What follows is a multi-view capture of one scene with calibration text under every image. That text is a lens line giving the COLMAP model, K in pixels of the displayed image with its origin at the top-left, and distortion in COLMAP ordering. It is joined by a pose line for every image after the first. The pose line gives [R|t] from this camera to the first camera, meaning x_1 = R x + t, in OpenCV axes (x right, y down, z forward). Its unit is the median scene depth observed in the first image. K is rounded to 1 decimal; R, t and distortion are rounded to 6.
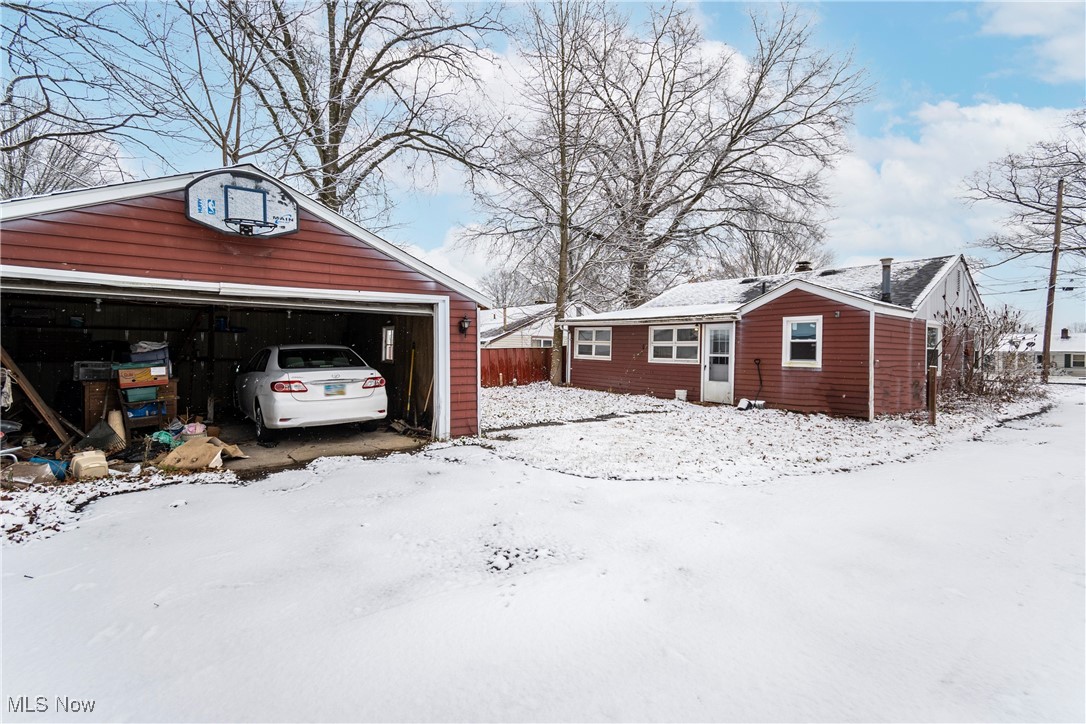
lens RADIAL K [[492.9, 0, 539.0], [0, 492.9, 352.4], [0, 0, 1]] dist [0.004053, -0.000085]
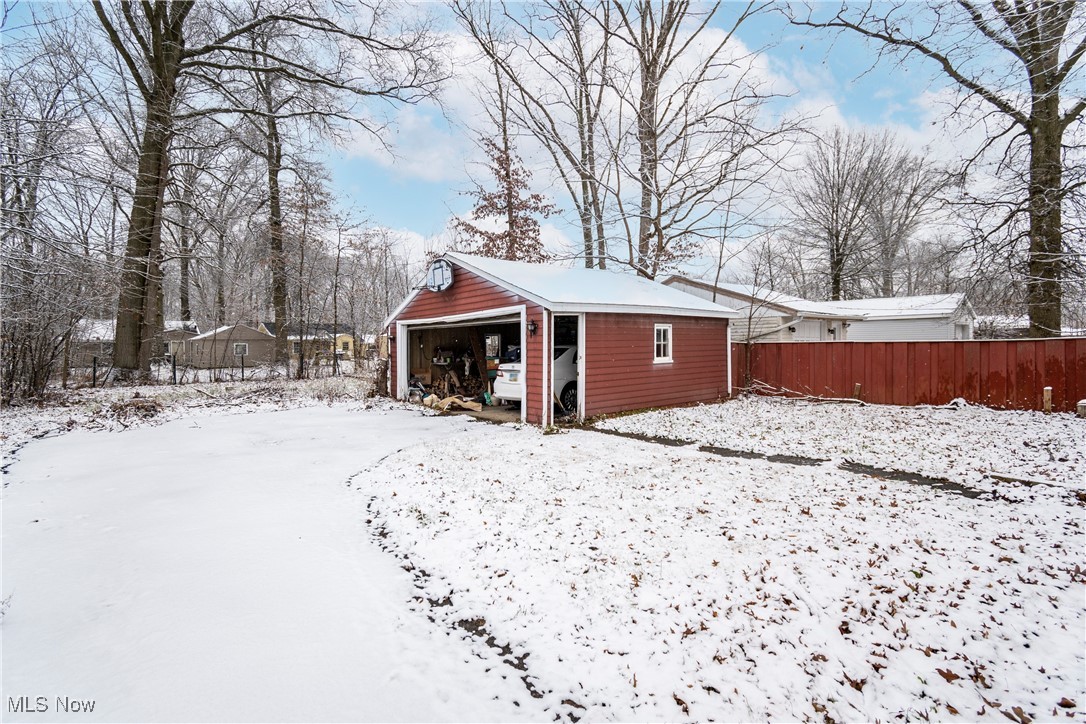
lens RADIAL K [[495.1, 0, 498.6], [0, 495.1, 347.2], [0, 0, 1]] dist [0.001094, 0.000001]
pose [[0.000295, -0.010875, -0.999941, 0.598926], [0.007739, 0.999911, -0.010872, 0.001913], [0.999970, -0.007736, 0.000379, 0.544409]]
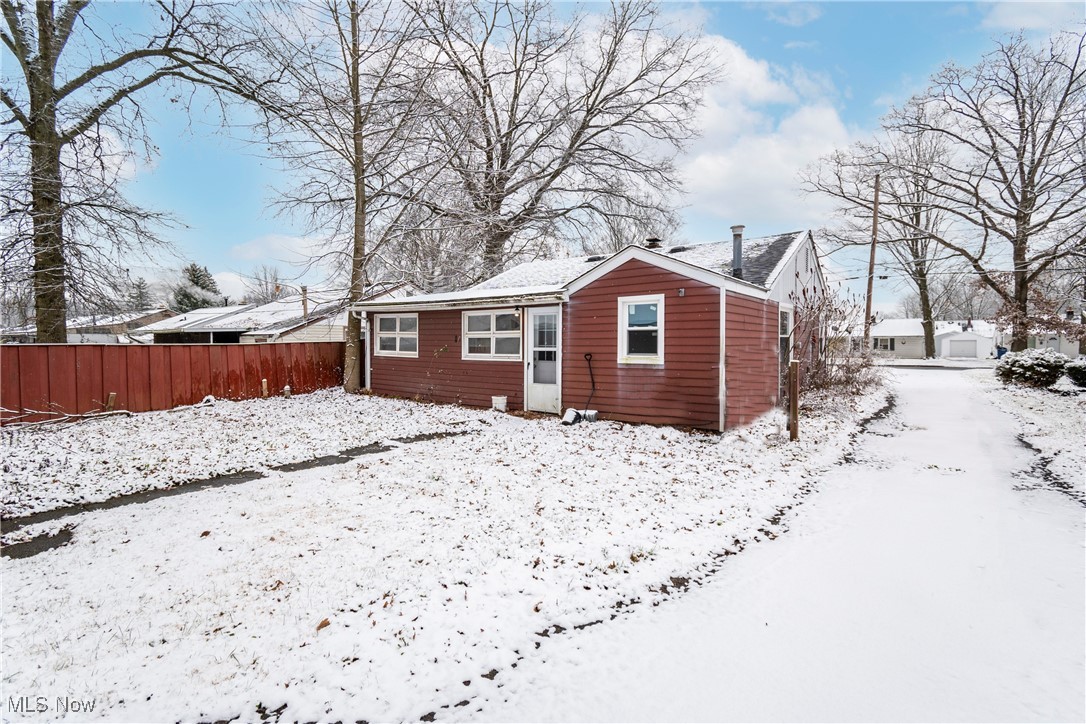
lens RADIAL K [[507.3, 0, 544.9], [0, 507.3, 351.7], [0, 0, 1]] dist [0.009260, 0.000001]
pose [[0.967273, -0.021967, 0.252785, 0.170119], [0.017692, 0.999660, 0.019174, -0.005099], [-0.253121, -0.014074, 0.967332, 0.252154]]
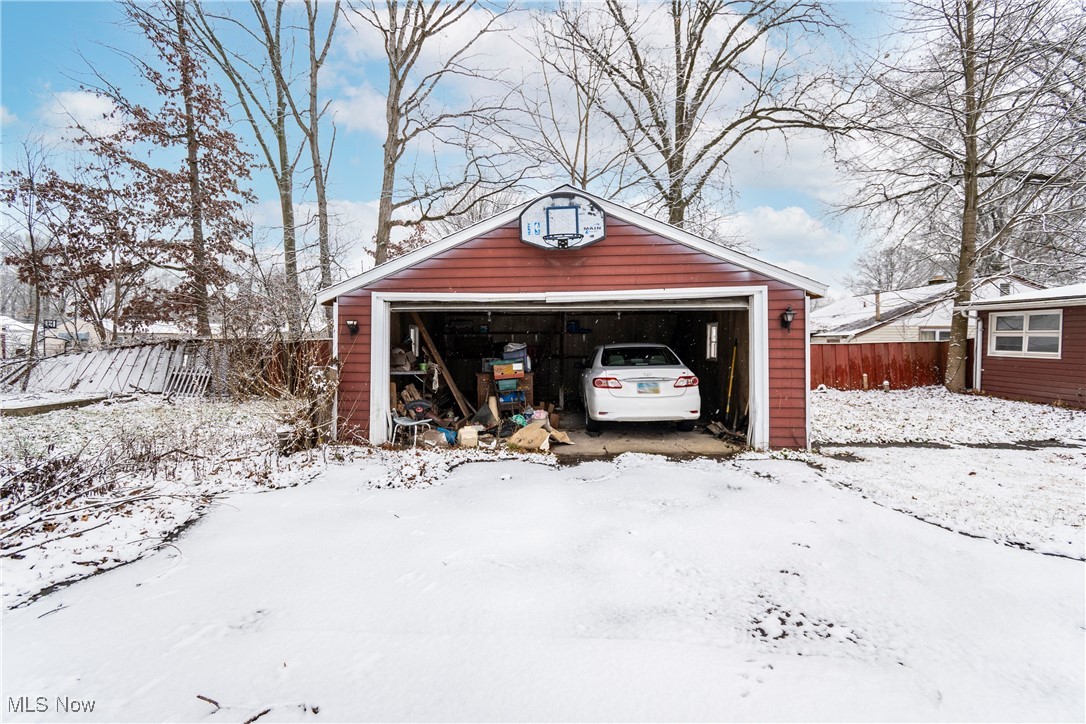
lens RADIAL K [[483.9, 0, 540.4], [0, 483.9, 355.5], [0, 0, 1]] dist [0.012863, -0.006588]
pose [[0.767286, 0.000895, -0.641304, 0.034738], [0.008395, 0.999899, 0.011440, -0.002384], [0.641250, -0.014162, 0.767202, 0.049771]]
